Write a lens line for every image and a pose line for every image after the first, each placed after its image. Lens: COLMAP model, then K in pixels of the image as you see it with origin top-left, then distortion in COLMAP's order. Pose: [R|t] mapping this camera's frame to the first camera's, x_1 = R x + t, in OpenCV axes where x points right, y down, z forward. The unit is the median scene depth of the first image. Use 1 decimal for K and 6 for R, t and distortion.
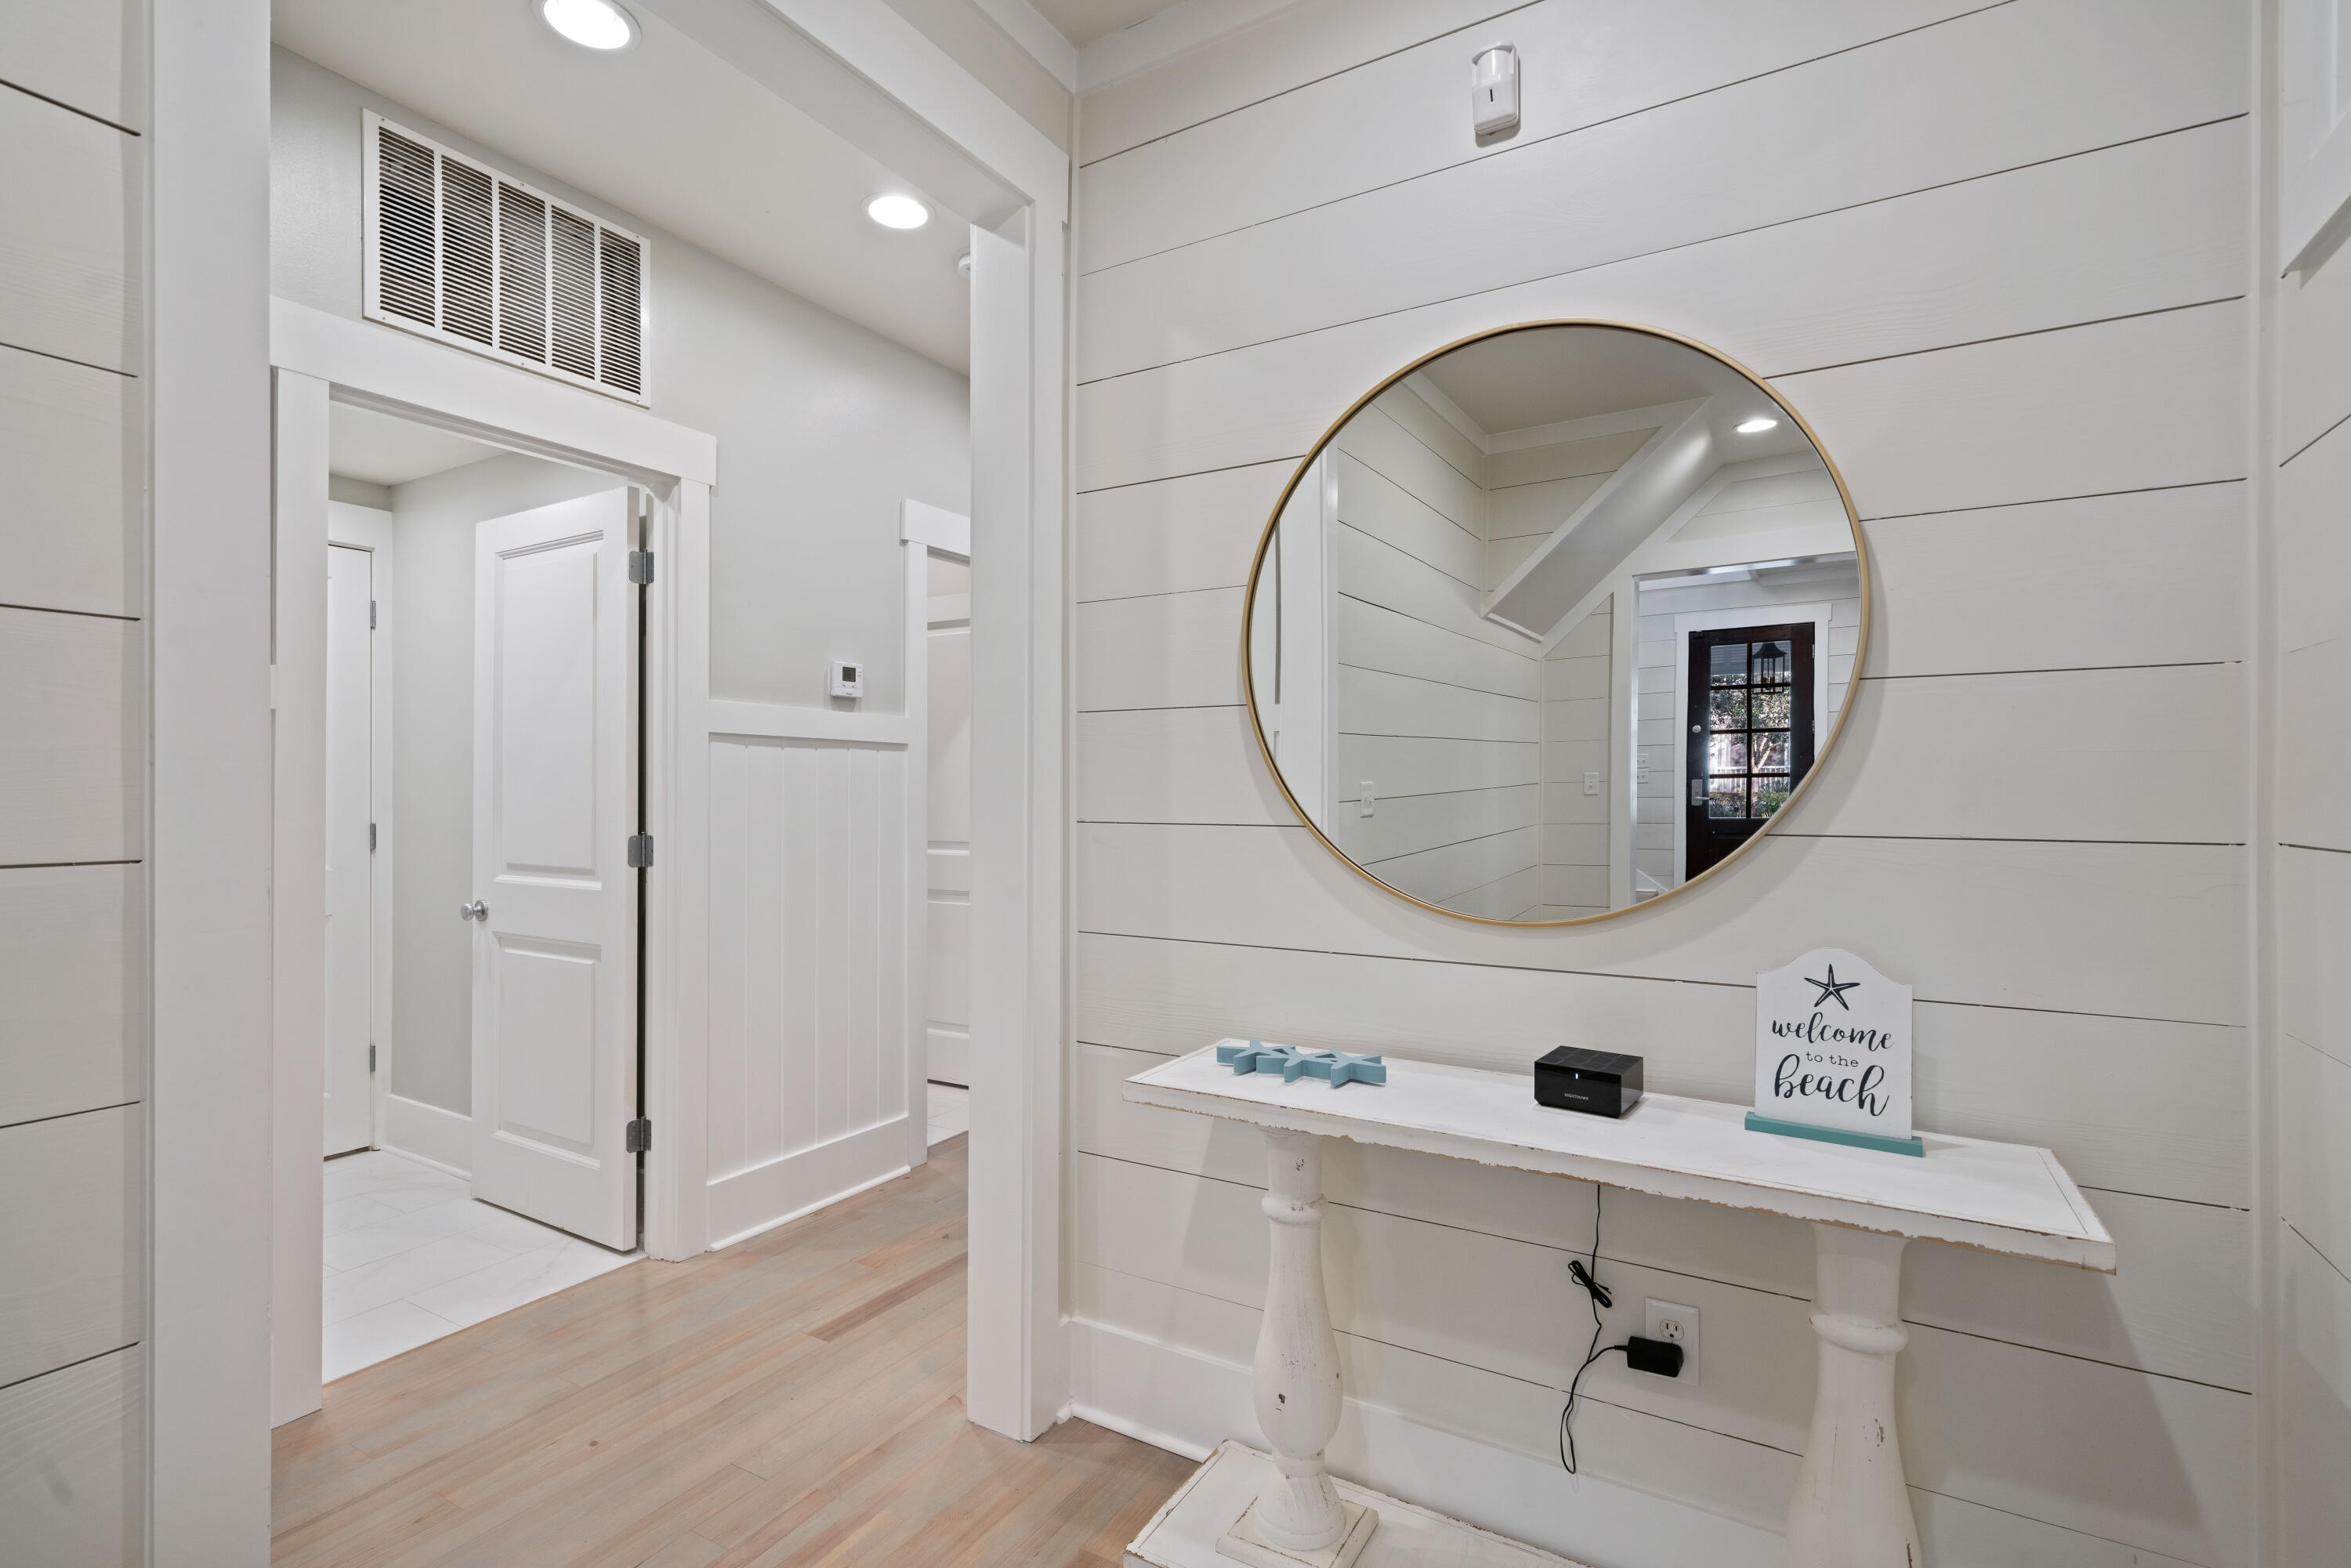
lens RADIAL K [[1106.5, 0, 1174.0], [0, 1106.5, 784.9], [0, 0, 1]] dist [0.000205, 0.000031]
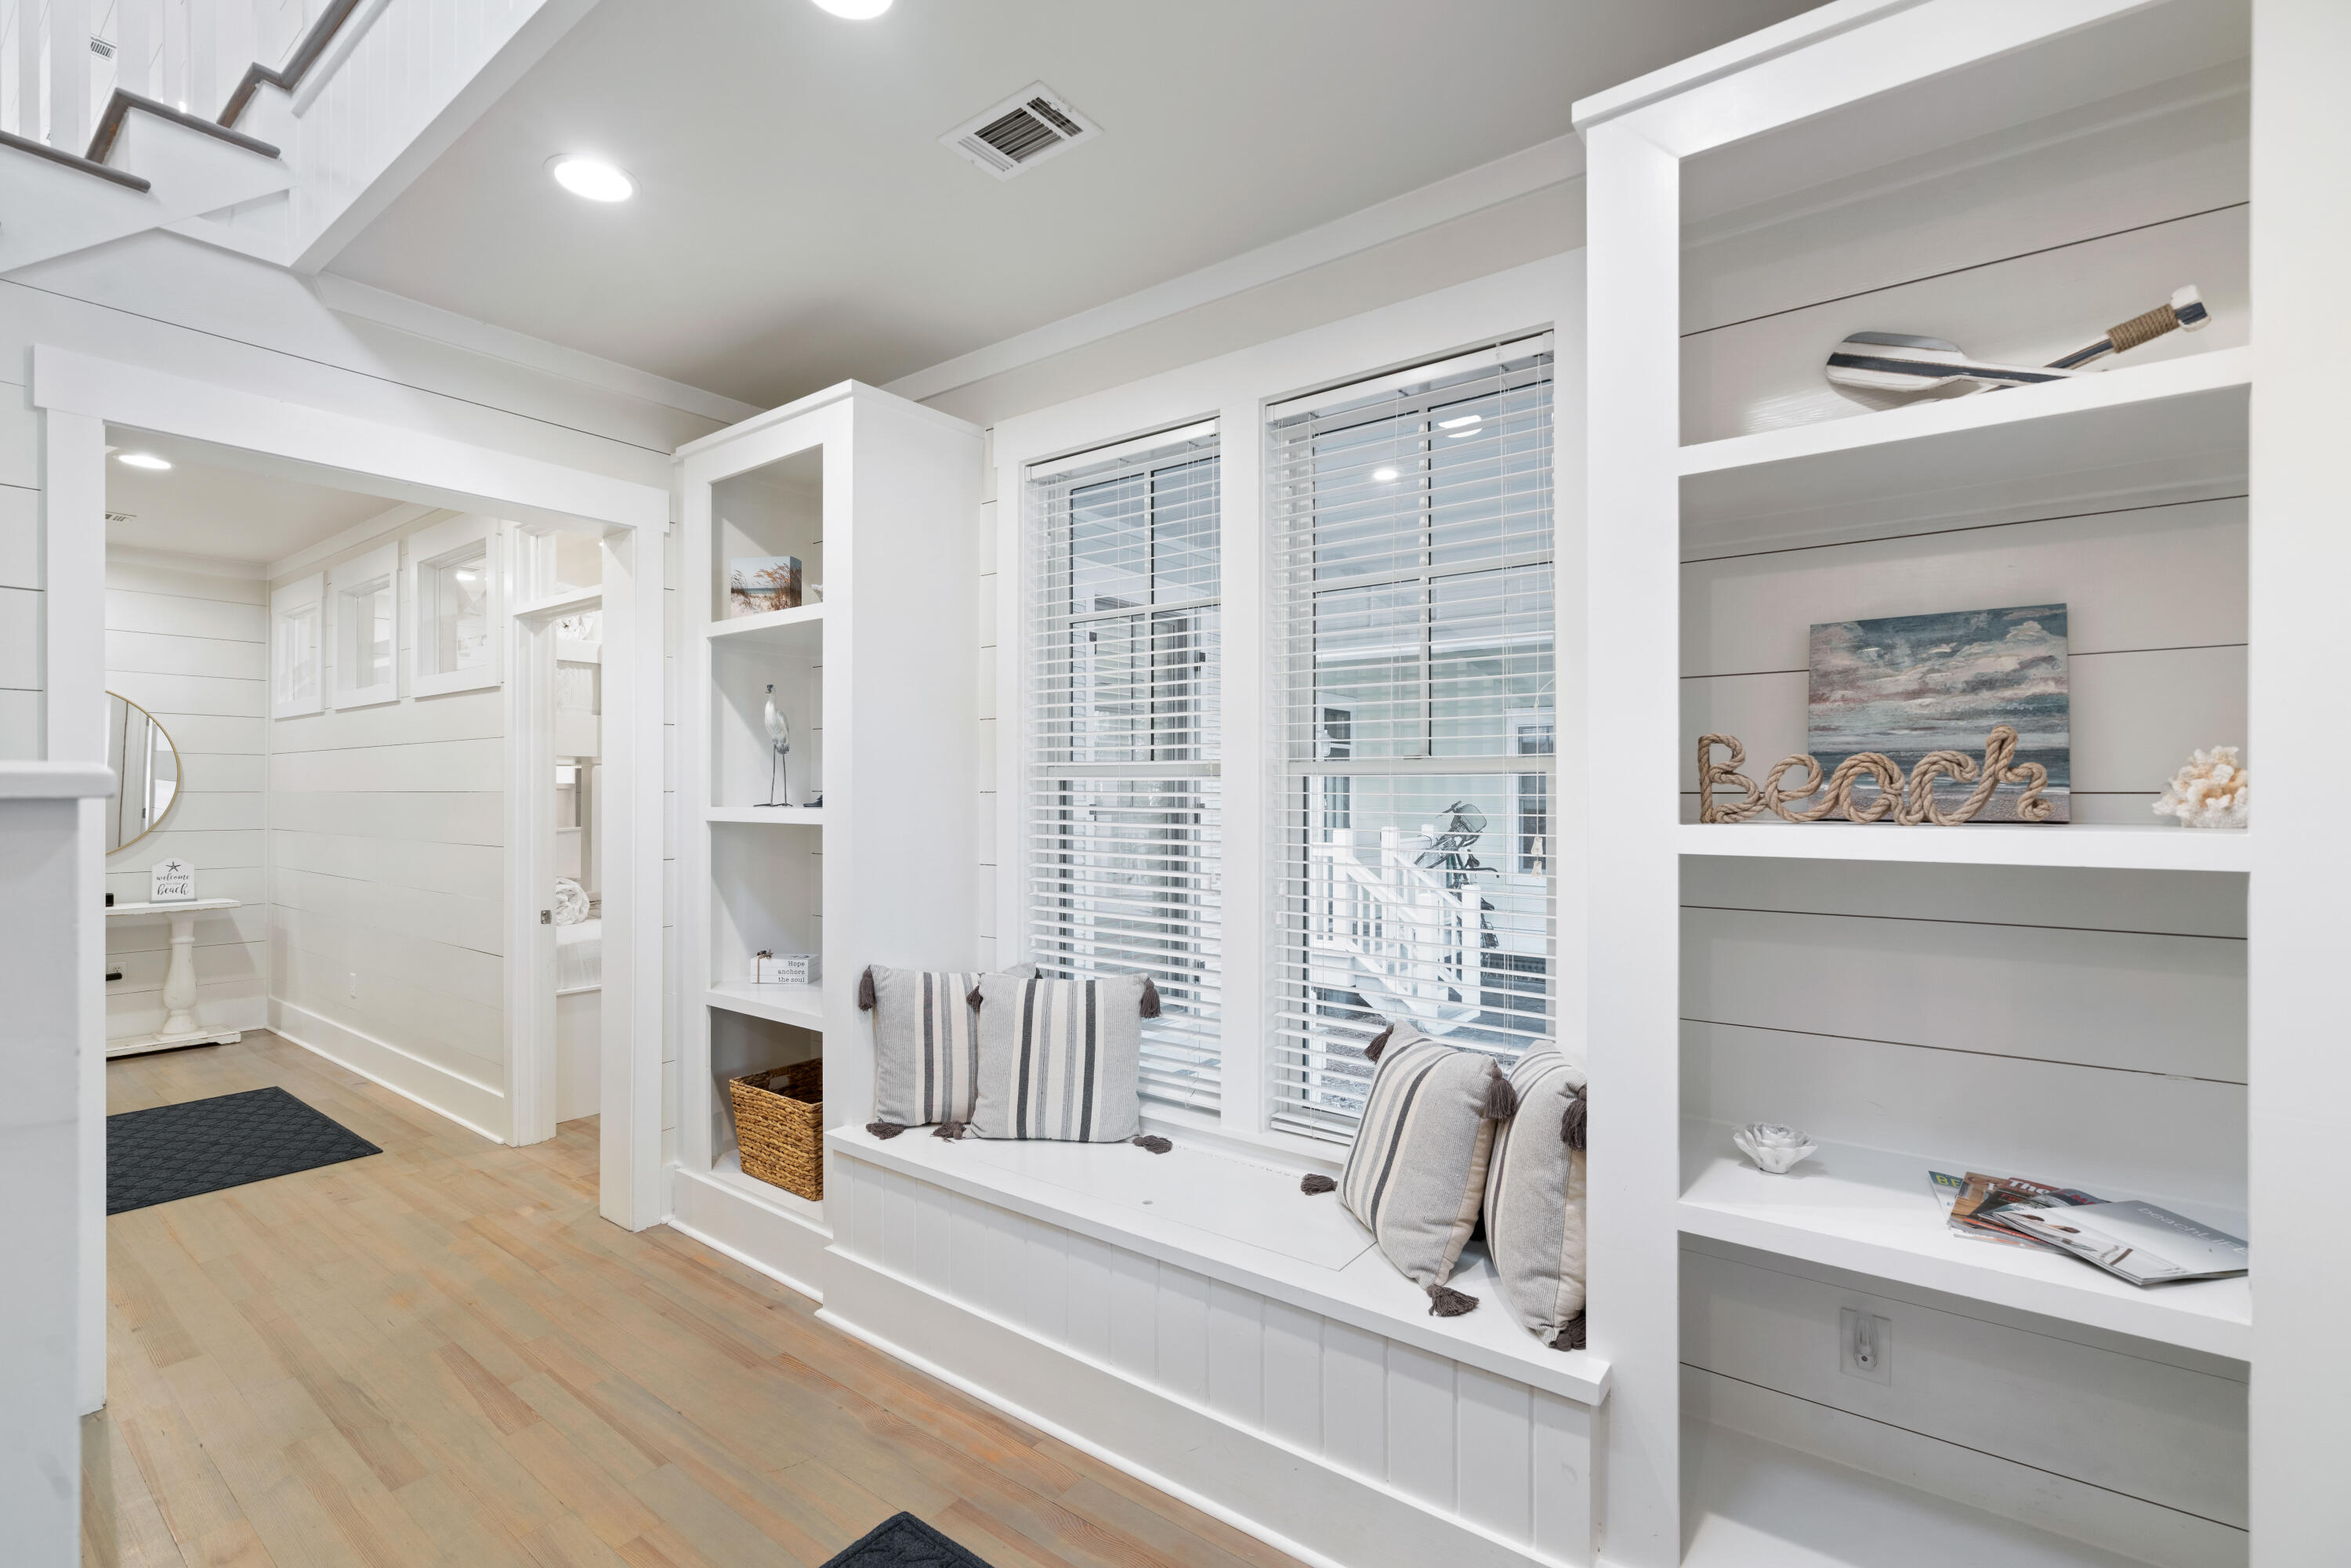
lens RADIAL K [[1058.9, 0, 1165.4], [0, 1058.9, 796.6], [0, 0, 1]] dist [-0.001945, 0.000848]
pose [[0.115422, 0.000091, 0.993317, -3.065950], [0.001062, 0.999999, -0.000215, -0.085690], [-0.993316, 0.001080, 0.115421, -3.326692]]
